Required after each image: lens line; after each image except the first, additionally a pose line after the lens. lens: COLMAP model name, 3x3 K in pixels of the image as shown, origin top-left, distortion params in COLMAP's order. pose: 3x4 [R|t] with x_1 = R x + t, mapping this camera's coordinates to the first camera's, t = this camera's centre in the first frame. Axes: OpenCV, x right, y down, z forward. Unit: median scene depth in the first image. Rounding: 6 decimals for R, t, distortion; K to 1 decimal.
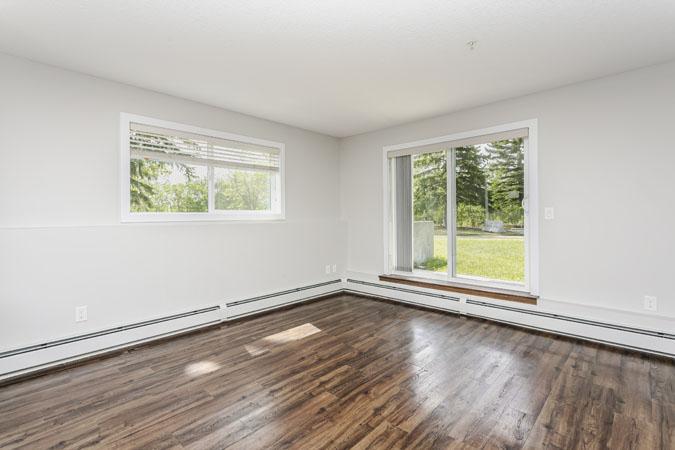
lens RADIAL K [[324.3, 0, 335.3], [0, 324.3, 220.6], [0, 0, 1]] dist [0.004239, 0.000987]
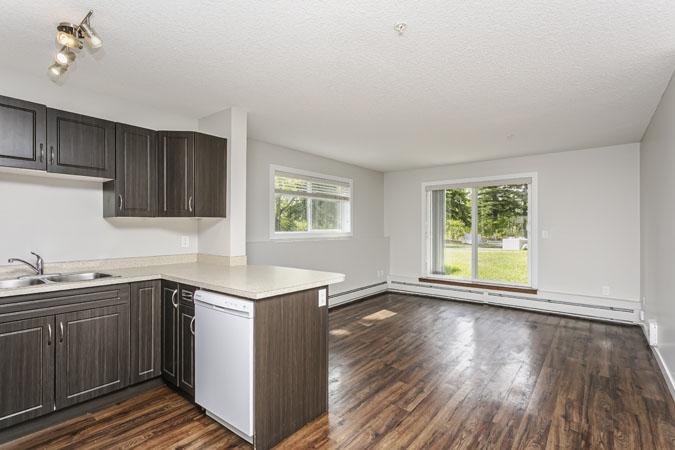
lens RADIAL K [[324.3, 0, 339.5], [0, 324.3, 229.5], [0, 0, 1]] dist [0.004239, 0.000987]
pose [[0.996381, 0.009053, 0.084513, -0.365314], [-0.008426, 0.999934, -0.007781, -0.021741], [-0.084578, 0.007041, 0.996392, -0.371728]]
